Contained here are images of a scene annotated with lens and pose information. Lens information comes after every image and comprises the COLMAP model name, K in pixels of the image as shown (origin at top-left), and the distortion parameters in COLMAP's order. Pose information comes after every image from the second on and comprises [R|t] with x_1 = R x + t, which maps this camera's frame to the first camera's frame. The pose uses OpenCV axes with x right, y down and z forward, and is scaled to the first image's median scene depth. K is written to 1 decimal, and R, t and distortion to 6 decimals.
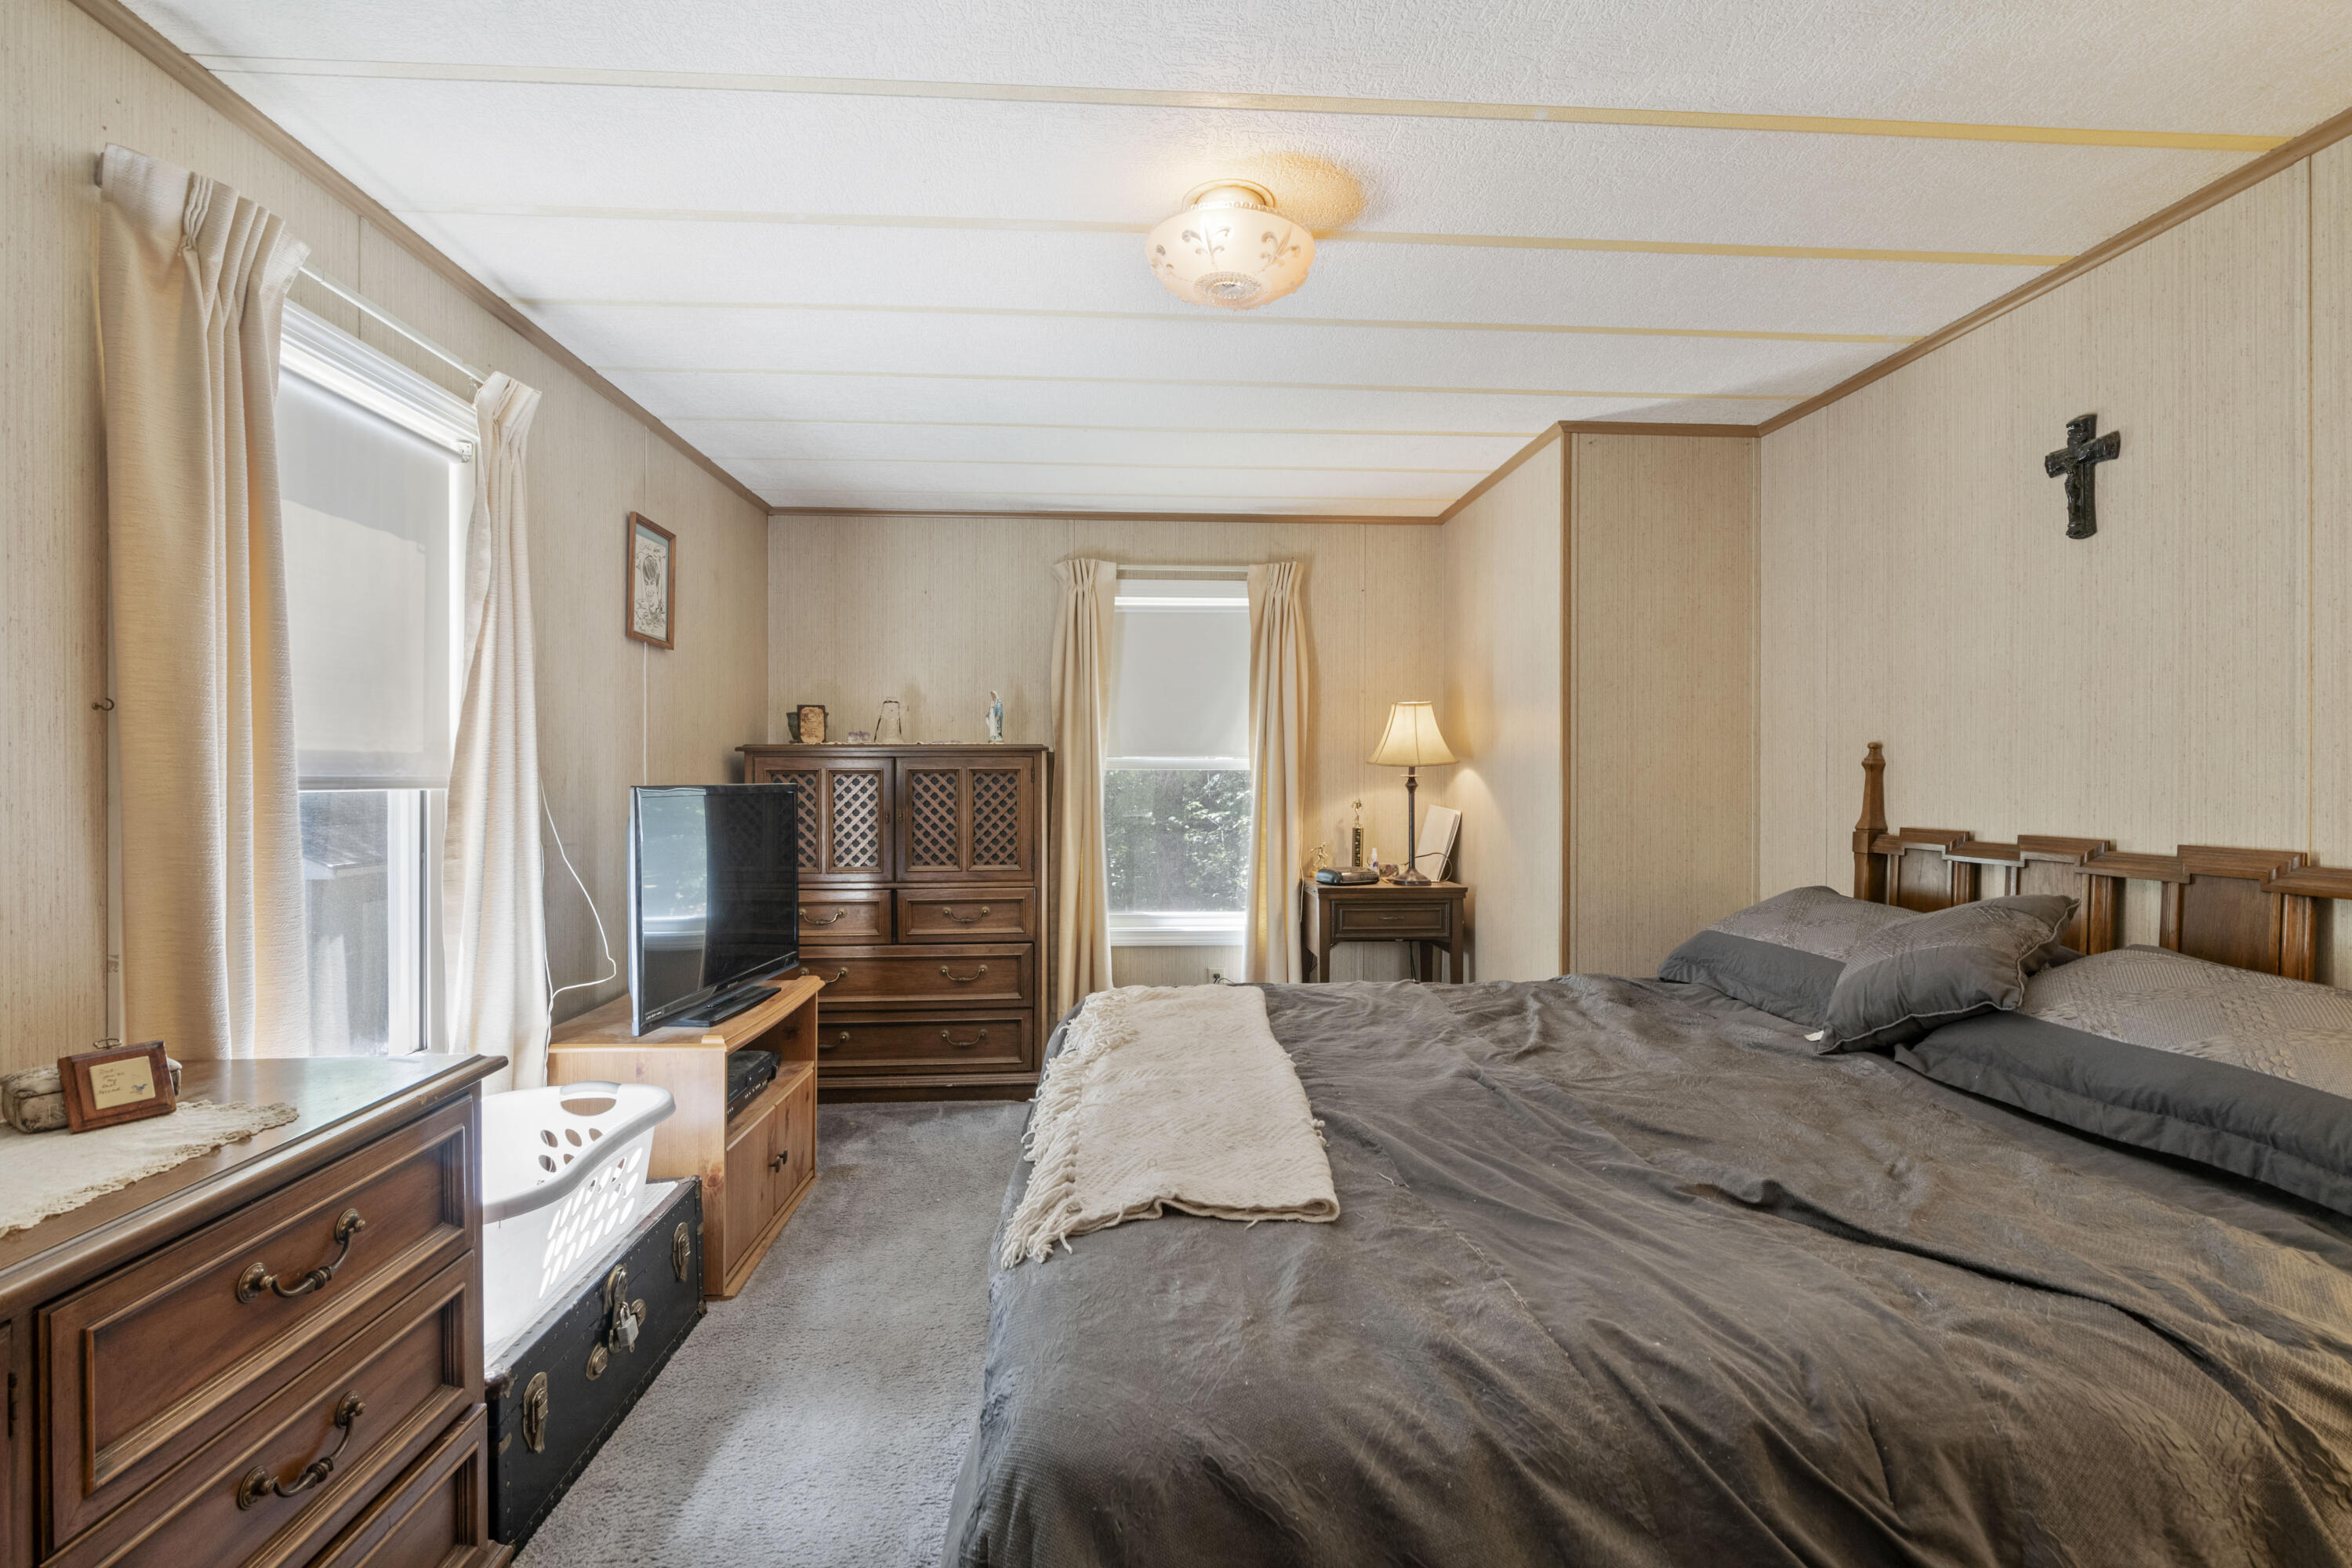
lens RADIAL K [[1073.7, 0, 1175.3], [0, 1073.7, 786.5], [0, 0, 1]] dist [-0.002515, 0.001032]
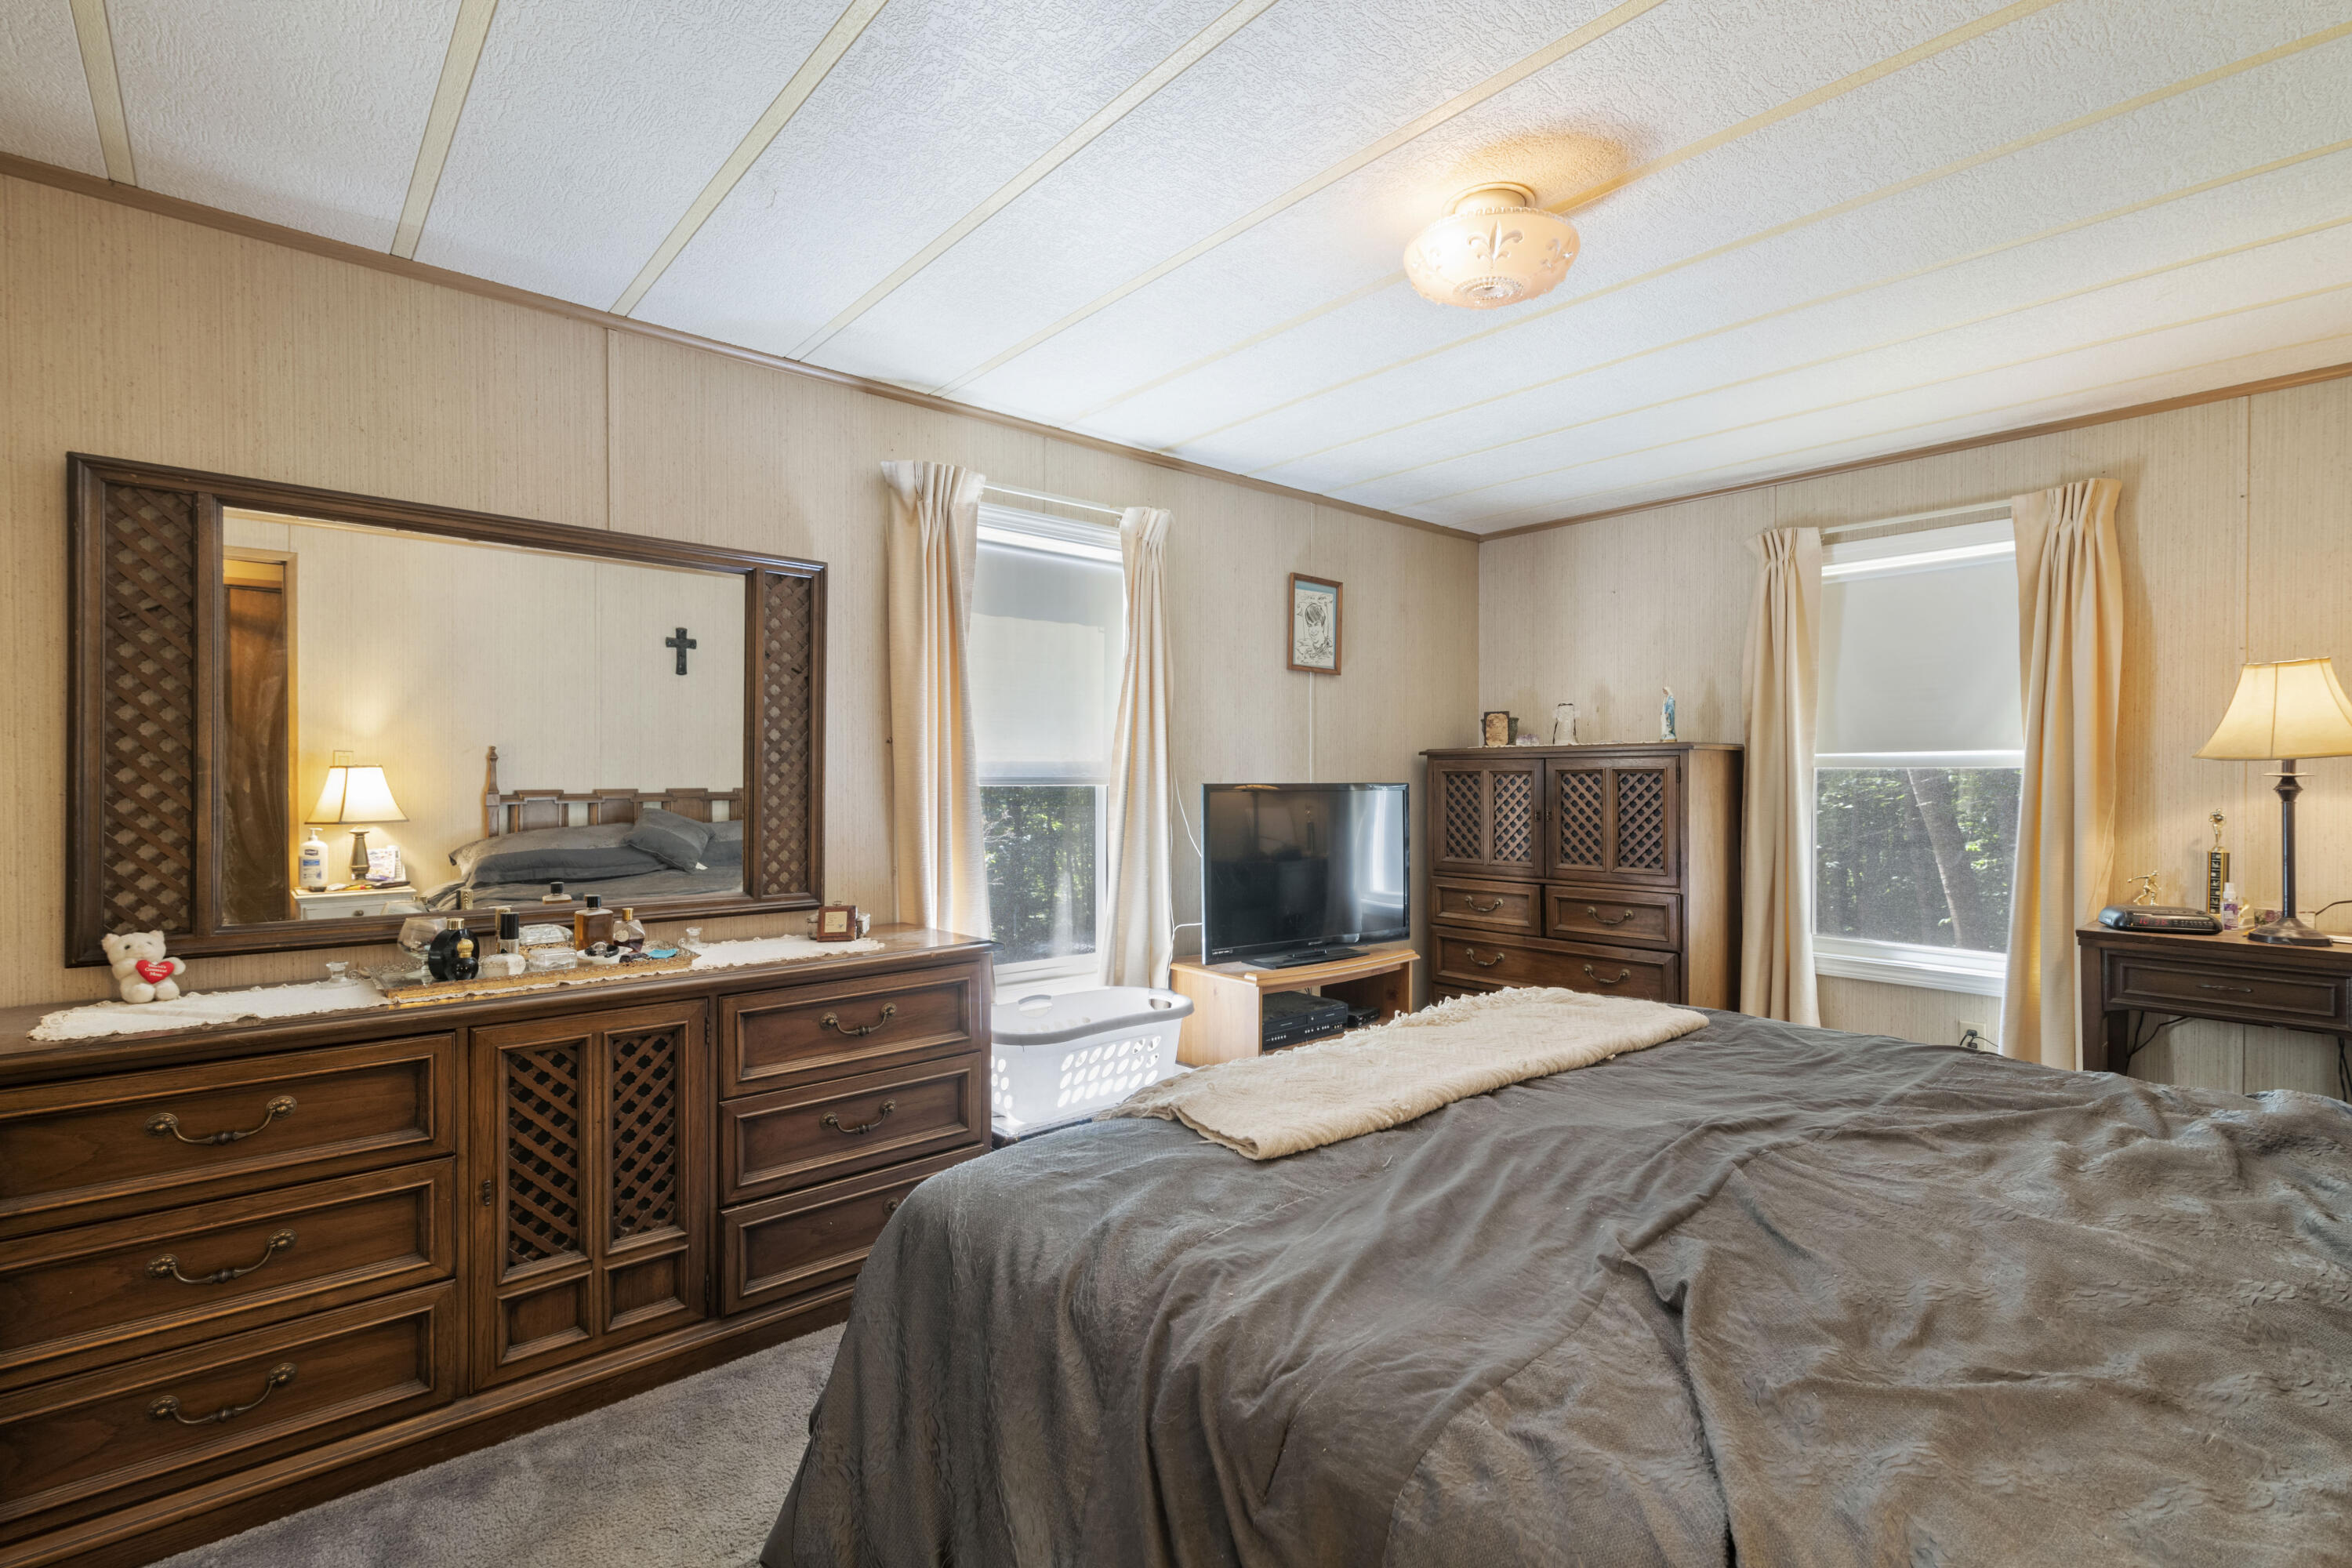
lens RADIAL K [[1073.7, 0, 1173.1], [0, 1073.7, 783.3], [0, 0, 1]] dist [-0.002515, 0.001032]
pose [[0.606992, 0.002258, -0.794704, 0.345813], [-0.007349, 0.999969, -0.002771, 0.002544], [0.794674, 0.007522, 0.606990, 0.079997]]
